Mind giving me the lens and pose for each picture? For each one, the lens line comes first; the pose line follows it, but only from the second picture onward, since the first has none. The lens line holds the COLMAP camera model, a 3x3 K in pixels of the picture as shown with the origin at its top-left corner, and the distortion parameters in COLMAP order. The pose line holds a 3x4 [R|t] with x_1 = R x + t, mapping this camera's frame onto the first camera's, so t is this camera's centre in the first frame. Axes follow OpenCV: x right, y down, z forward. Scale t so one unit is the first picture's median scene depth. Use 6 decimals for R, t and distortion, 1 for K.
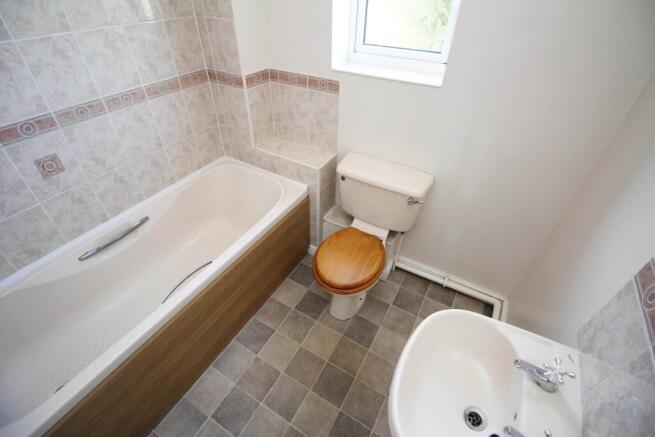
lens RADIAL K [[297.4, 0, 327.5], [0, 297.4, 218.5], [0, 0, 1]] dist [-0.013244, -0.000294]
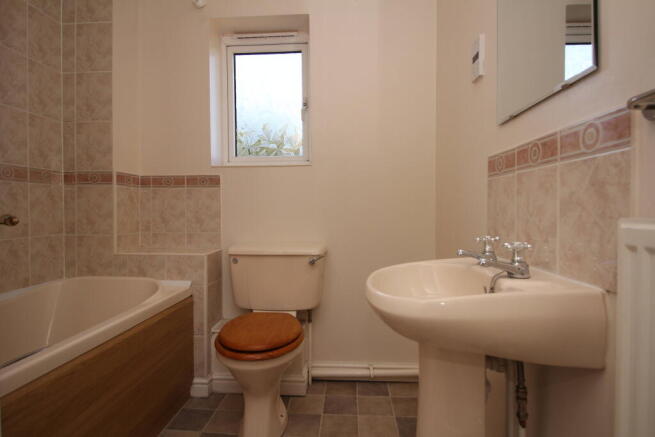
lens RADIAL K [[354.0, 0, 327.5], [0, 354.0, 218.5], [0, 0, 1]] dist [0.001438, 0.000598]
pose [[0.893827, -0.032164, 0.447257, -0.164261], [0.303648, 0.777353, -0.550927, 0.418615], [-0.329957, 0.628242, 0.704585, 0.056065]]
